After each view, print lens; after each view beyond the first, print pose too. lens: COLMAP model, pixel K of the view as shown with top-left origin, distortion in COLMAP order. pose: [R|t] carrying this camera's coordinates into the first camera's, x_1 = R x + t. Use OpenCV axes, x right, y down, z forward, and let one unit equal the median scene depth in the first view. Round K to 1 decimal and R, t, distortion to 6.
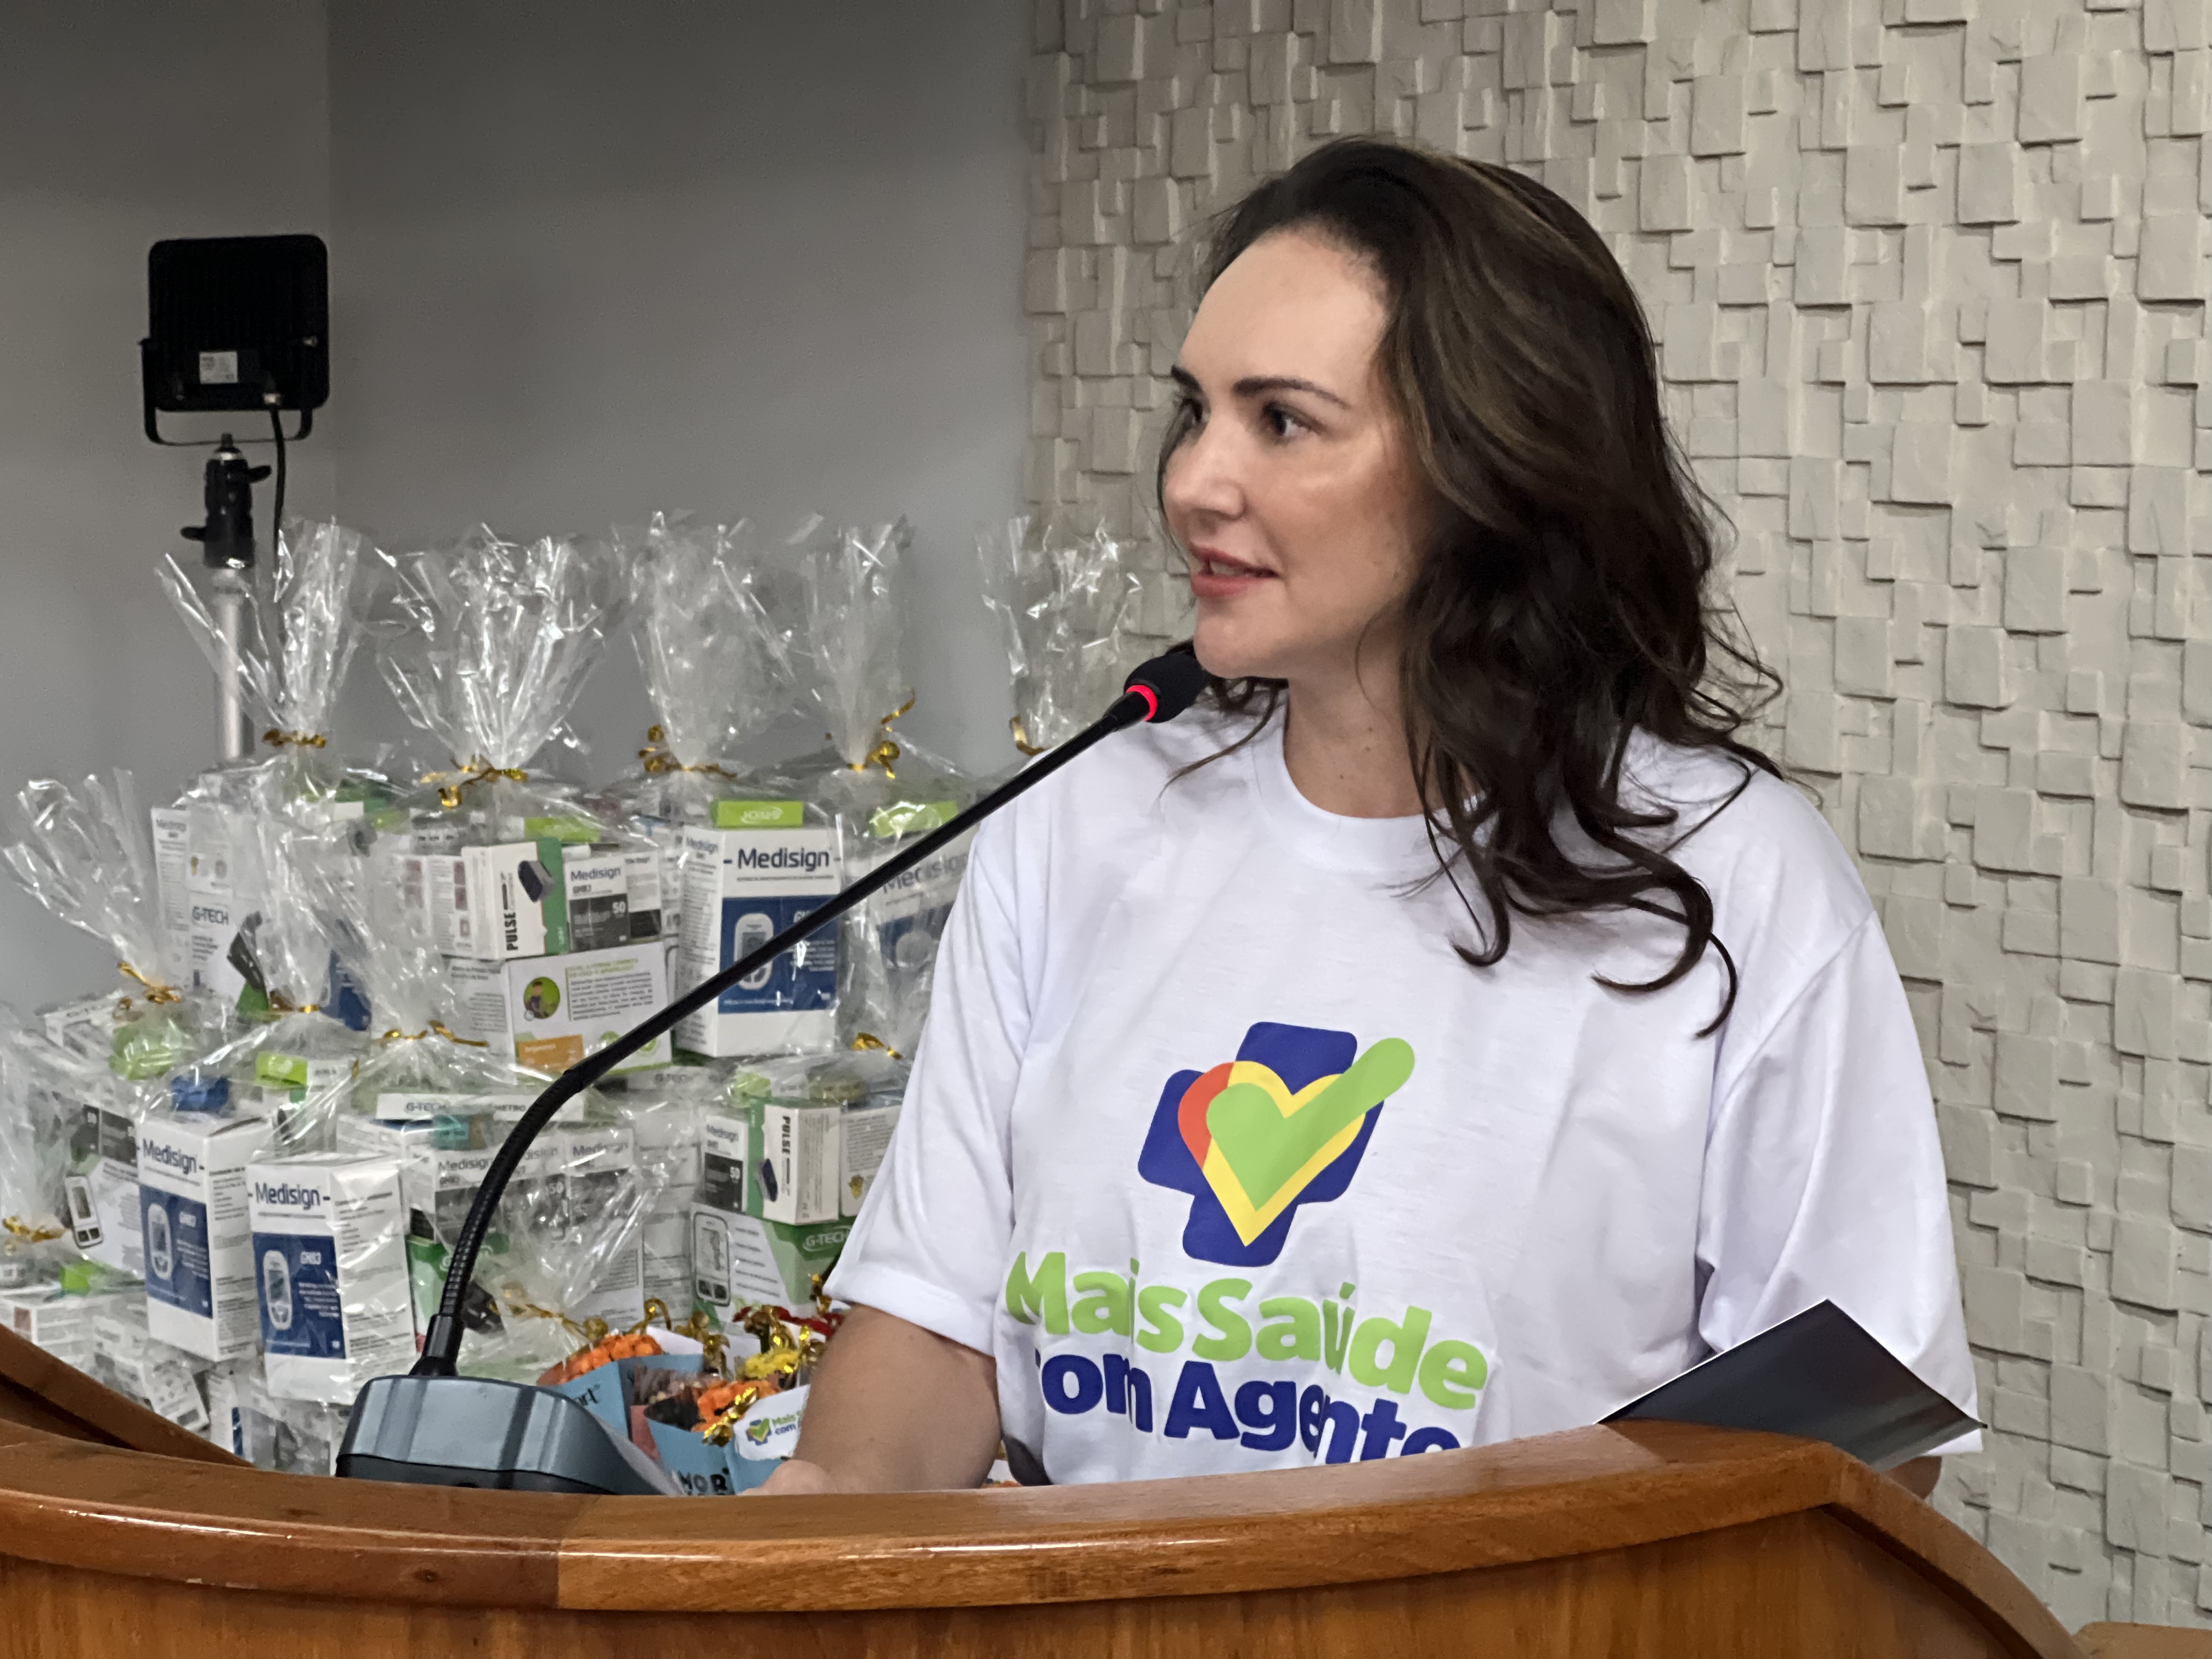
lens RADIAL K [[4926.8, 0, 1102.6], [0, 4926.8, 827.7], [0, 0, 1]] dist [0.193916, 0.000000]
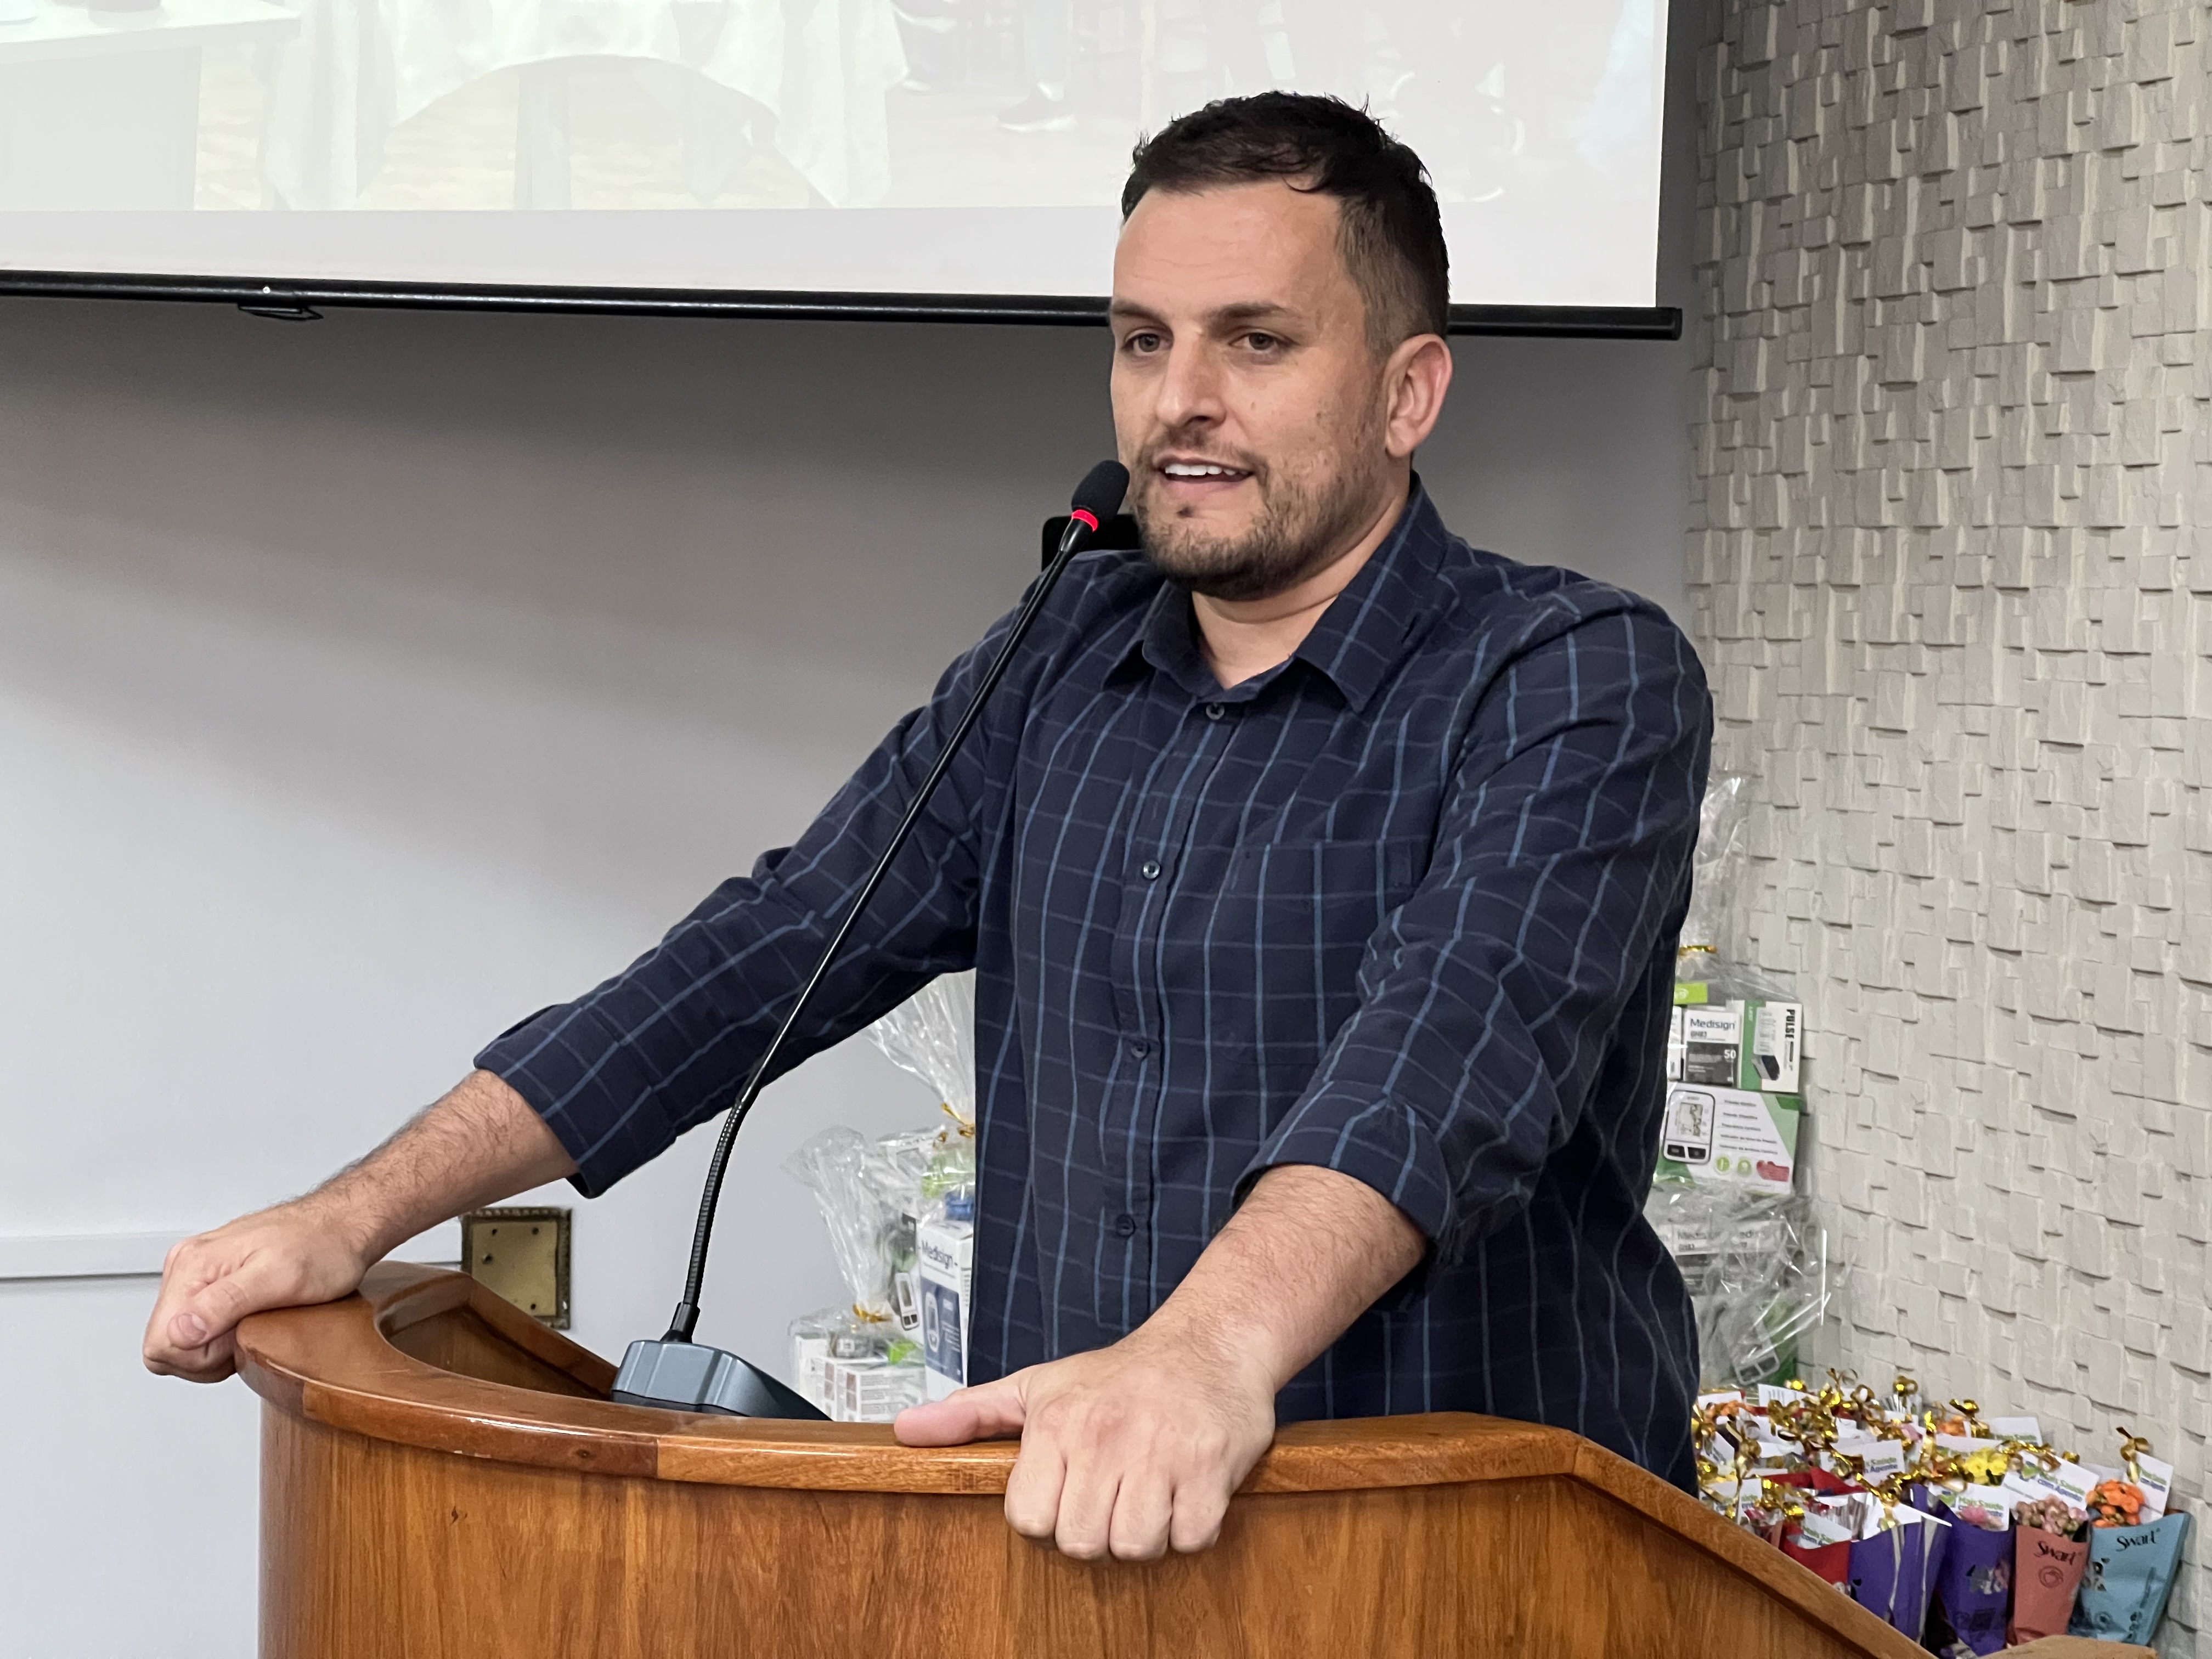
lens RADIAL K [[4926.8, 0, 1081.0], [0, 4926.8, 821.4], [0, 0, 1]] dist [0.193916, 0.000000]
pose [[0.960805, 0.017539, -0.276670, 0.203061], [-0.029345, 0.998824, -0.038589, 0.003843], [0.275668, 0.045195, 0.960190, -0.209917]]
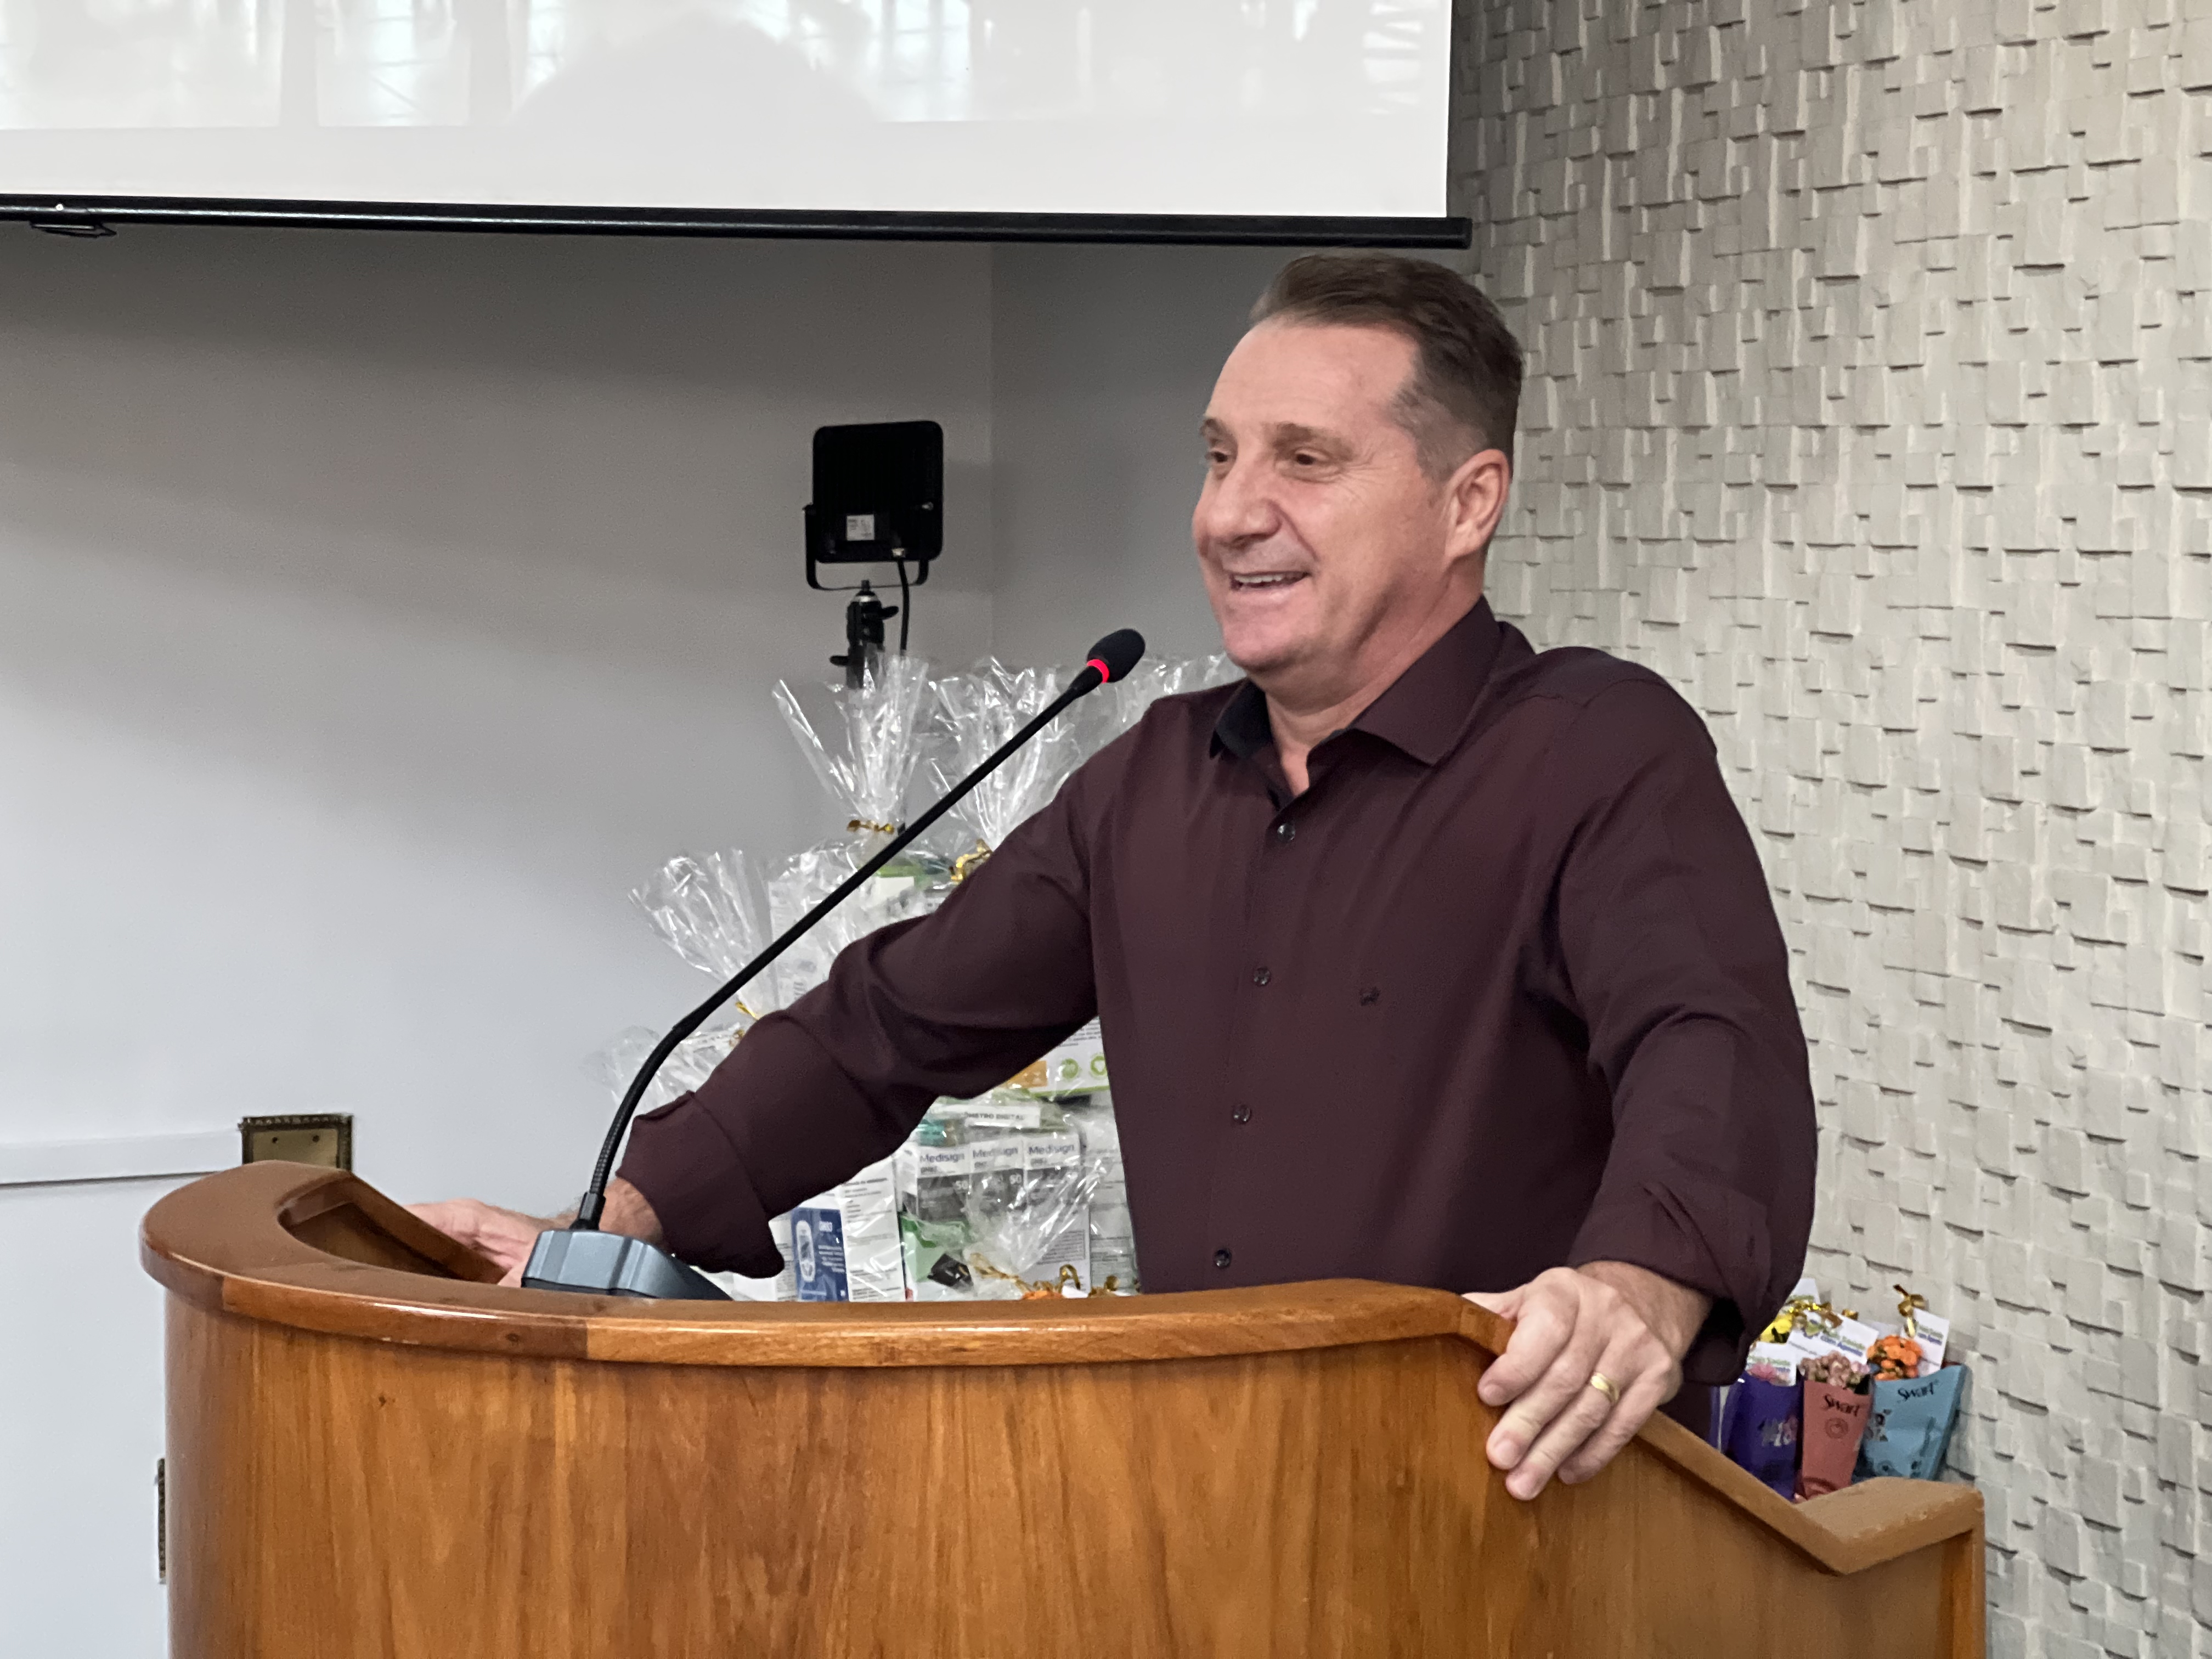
lens RADIAL K [[4926.8, 0, 1103.0], [0, 4926.8, 805.6], [0, 0, 1]] dist [0.193916, 0.000000]
pose [[0.978351, 0.006238, -0.206857, 0.177545], [-0.011259, 0.999670, -0.023103, 0.005926], [0.206644, 0.024932, 0.978098, -0.249730]]
